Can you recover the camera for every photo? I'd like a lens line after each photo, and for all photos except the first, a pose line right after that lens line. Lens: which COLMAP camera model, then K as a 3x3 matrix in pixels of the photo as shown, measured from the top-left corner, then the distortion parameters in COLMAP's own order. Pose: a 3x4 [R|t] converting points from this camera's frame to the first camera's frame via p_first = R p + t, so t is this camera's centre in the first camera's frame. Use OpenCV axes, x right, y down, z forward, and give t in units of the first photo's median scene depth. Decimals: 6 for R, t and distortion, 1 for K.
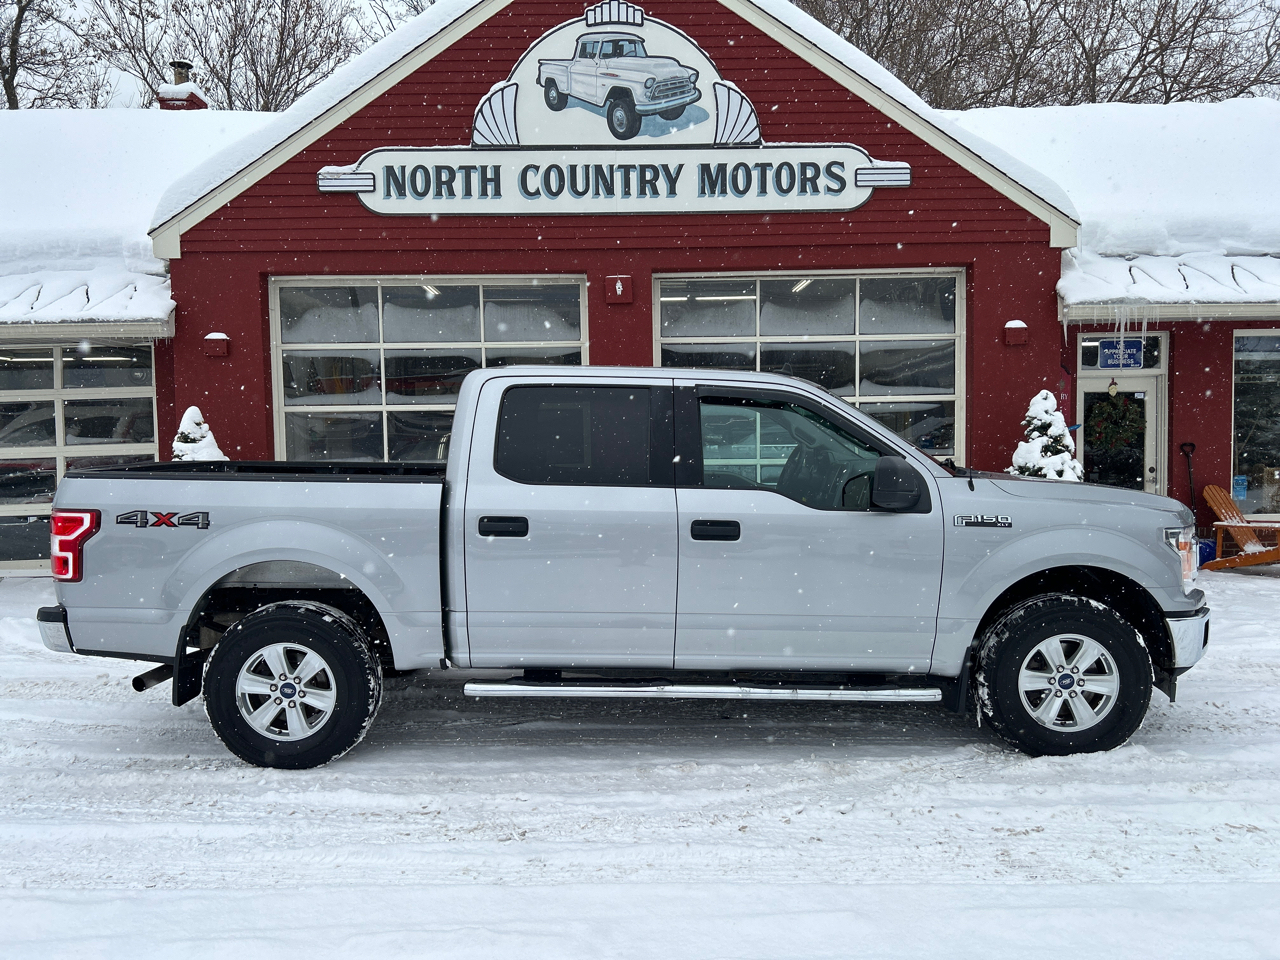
lens RADIAL K [[925.8, 0, 640.4], [0, 925.8, 485.7], [0, 0, 1]] dist [0.010494, -0.025219]
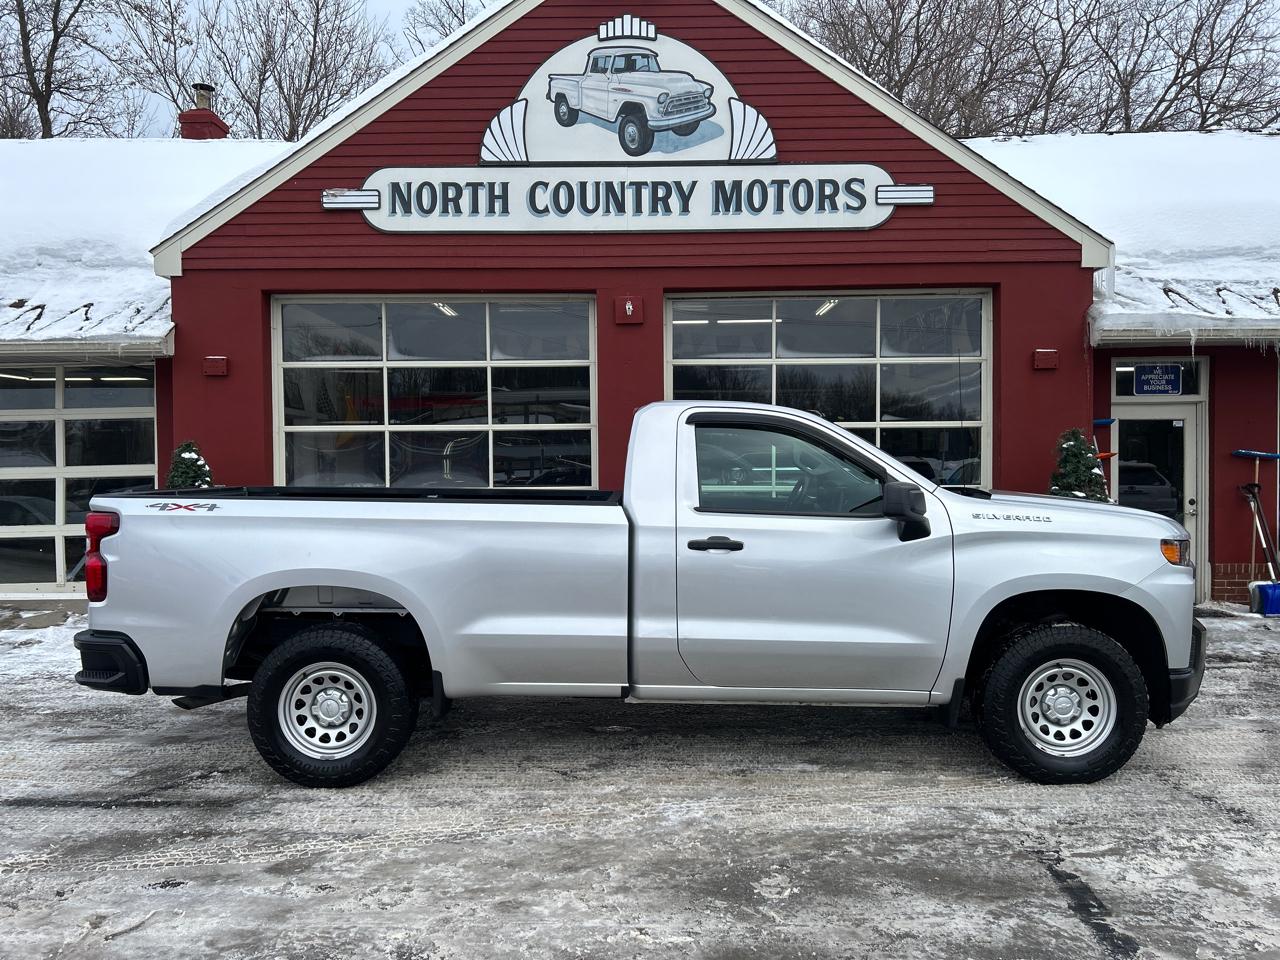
lens RADIAL K [[925.8, 0, 646.5], [0, 925.8, 480.1], [0, 0, 1]] dist [0.010494, -0.025219]
pose [[0.999550, 0.009503, -0.028438, 0.024223], [-0.010405, 0.999442, -0.031751, -0.003763], [0.028120, 0.032033, 0.999091, 0.042350]]
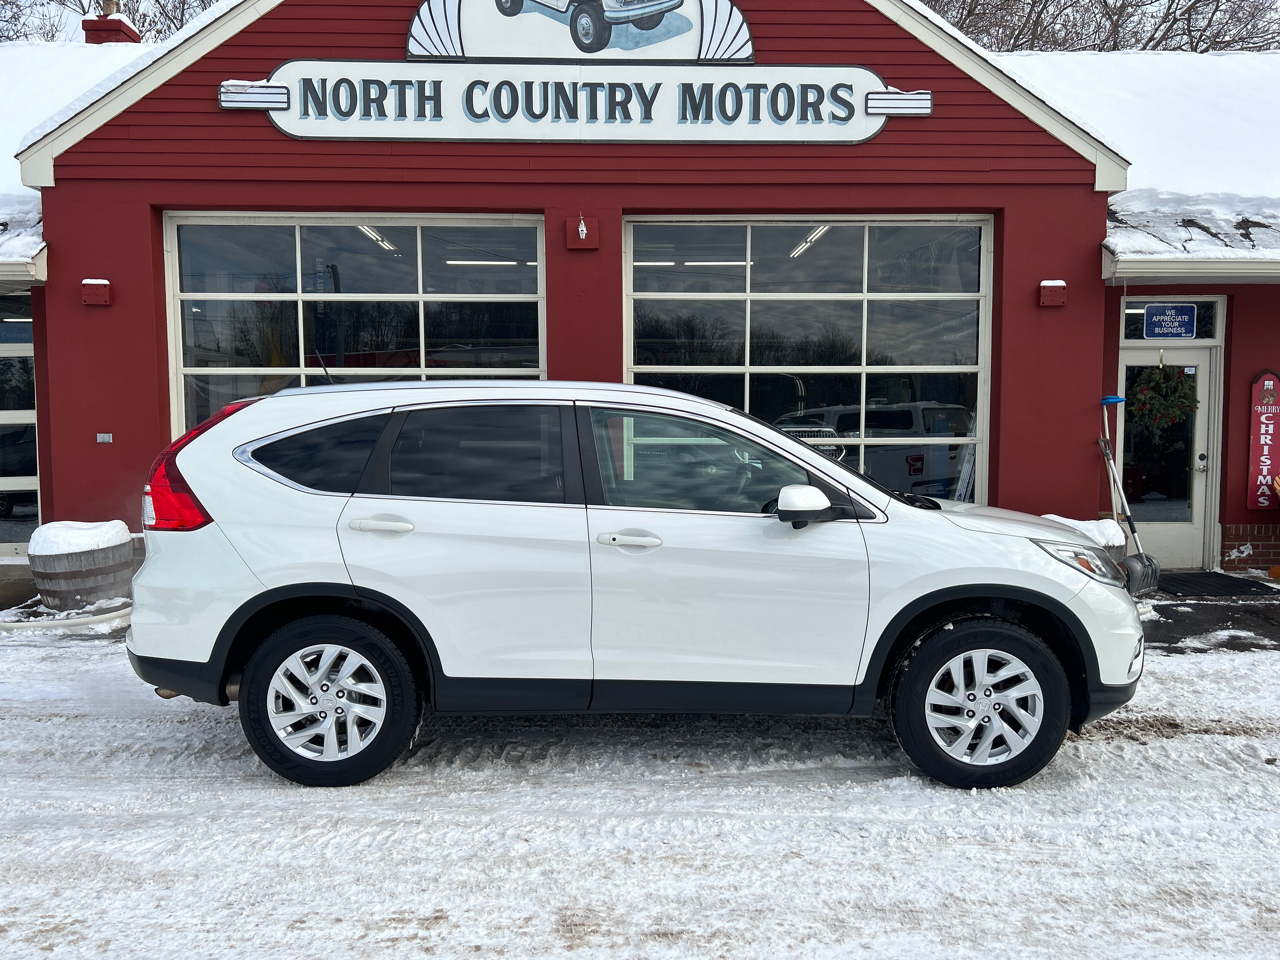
lens RADIAL K [[925.8, 0, 647.4], [0, 925.8, 477.3], [0, 0, 1]] dist [0.010494, -0.025219]
pose [[0.999847, 0.013109, 0.011541, 0.029118], [-0.013215, 0.999871, 0.009100, 0.000737], [-0.011420, -0.009252, 0.999892, 0.161157]]
